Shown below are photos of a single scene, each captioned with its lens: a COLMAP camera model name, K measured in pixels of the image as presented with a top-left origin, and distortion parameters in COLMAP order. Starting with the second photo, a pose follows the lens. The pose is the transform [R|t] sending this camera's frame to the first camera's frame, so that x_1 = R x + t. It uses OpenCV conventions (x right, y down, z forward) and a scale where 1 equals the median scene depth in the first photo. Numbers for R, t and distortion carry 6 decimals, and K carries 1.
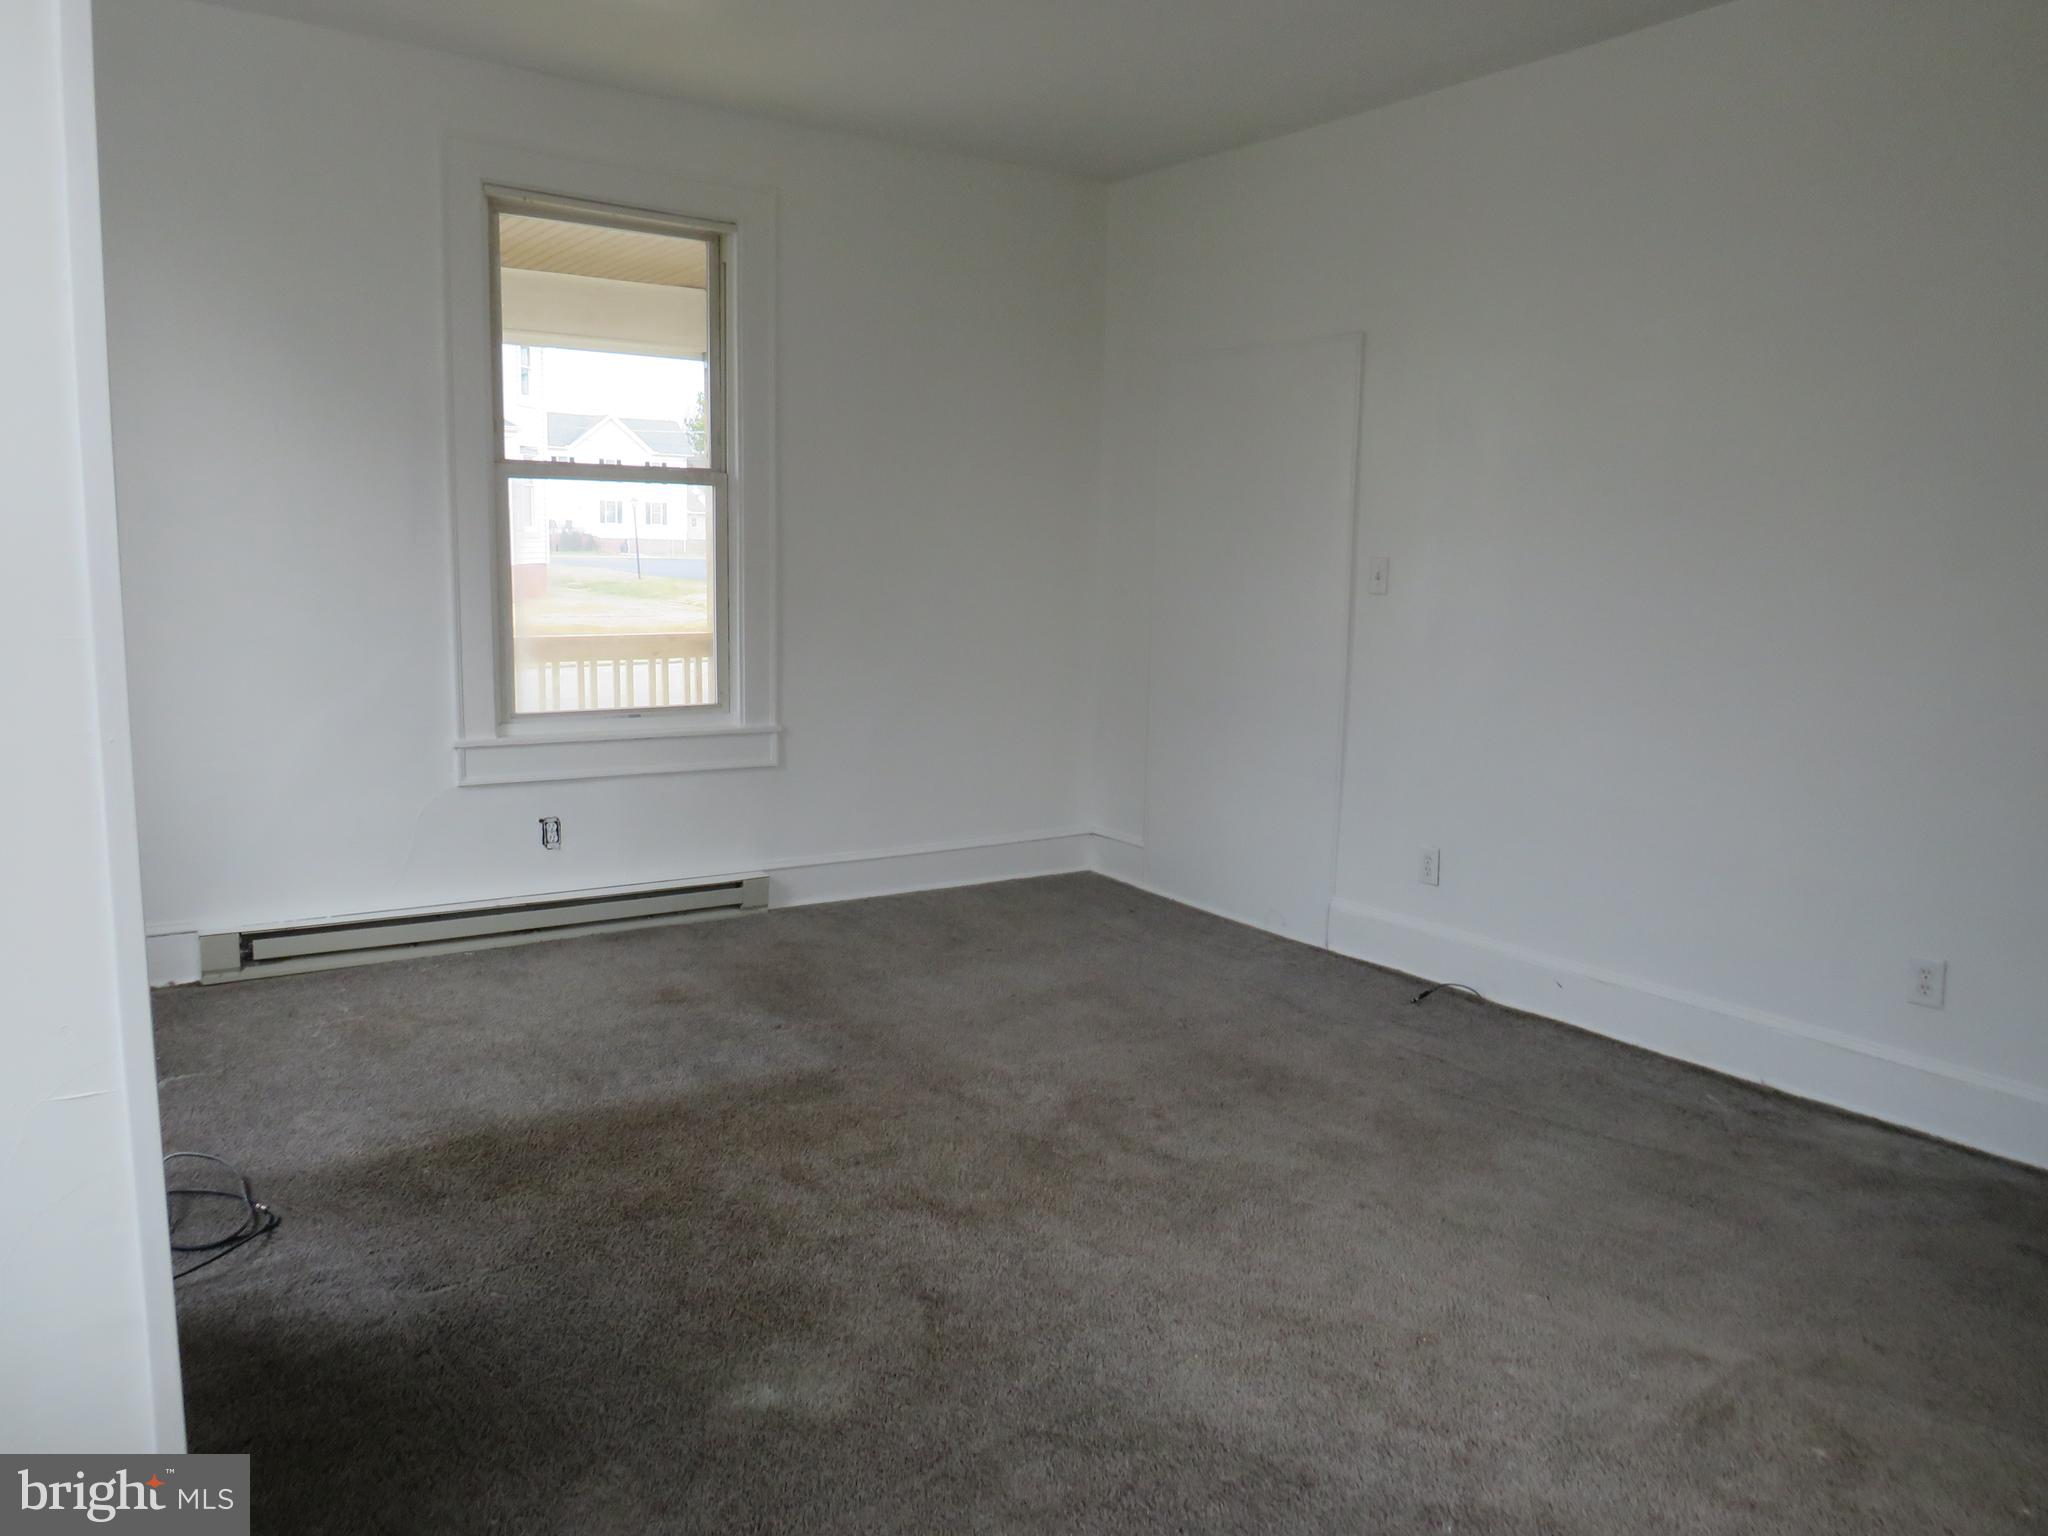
lens RADIAL K [[1416.8, 0, 1024.0], [0, 1416.8, 768.0], [0, 0, 1]] dist [-0.064161, 0.002223]
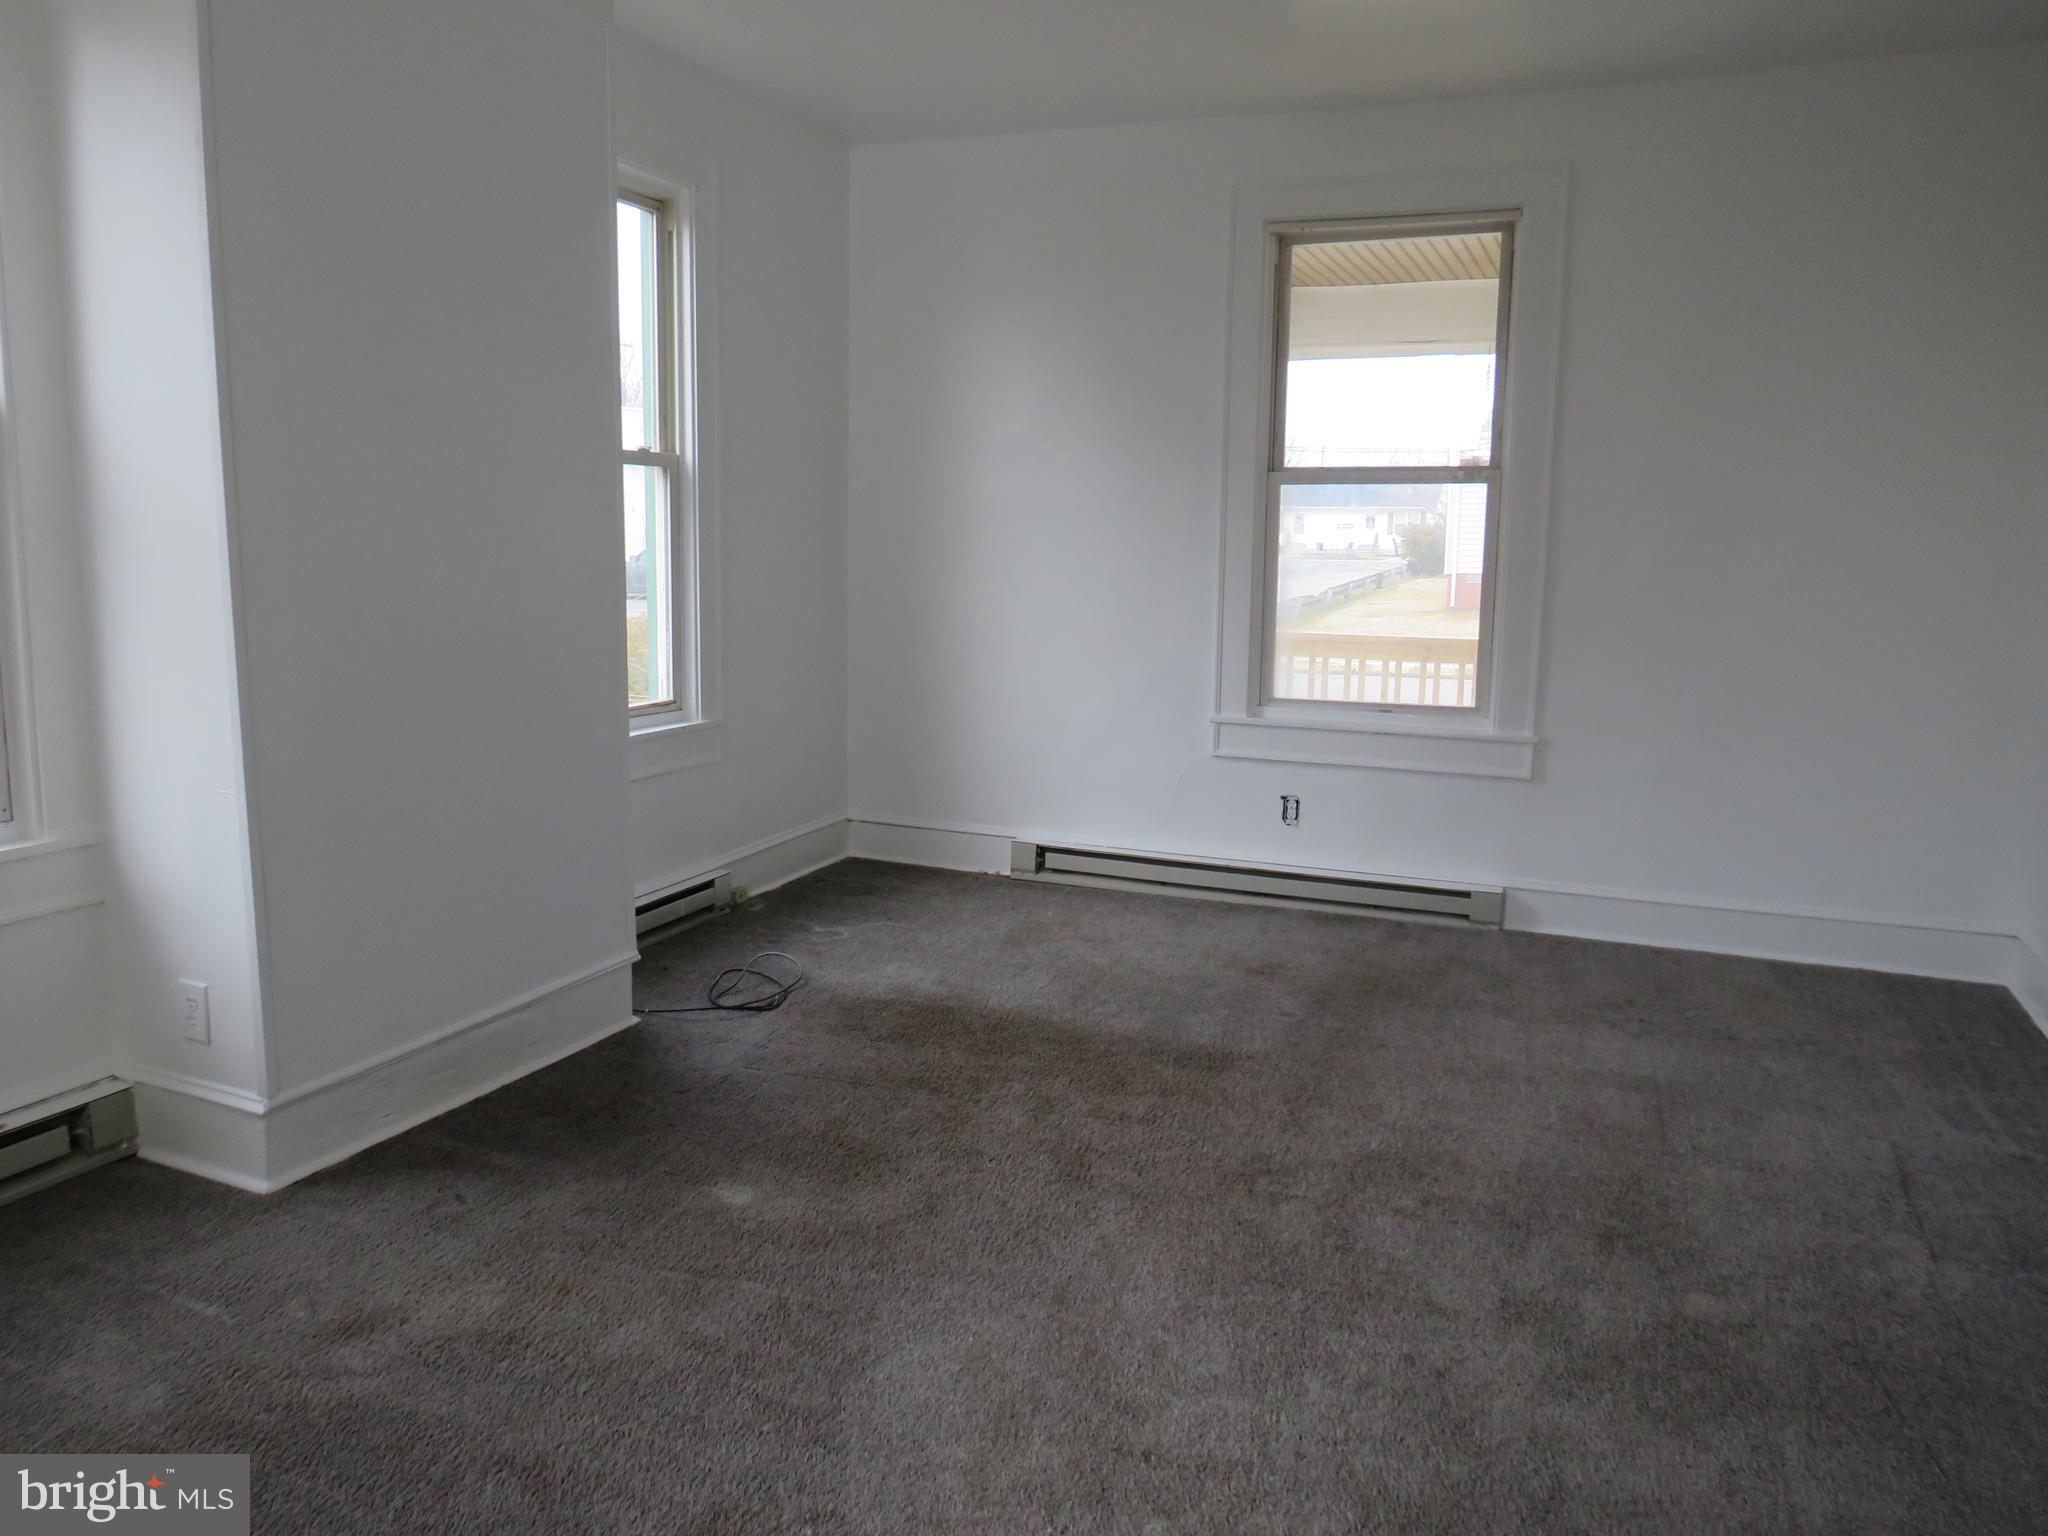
lens RADIAL K [[1423.8, 0, 1019.6], [0, 1423.8, 759.4], [0, 0, 1]] dist [-0.038717, 0.004696]
pose [[0.532312, 0.108128, -0.839614, 0.492148], [-0.122781, 0.991183, 0.049805, -0.022696], [0.837597, 0.076577, 0.540895, 0.236355]]
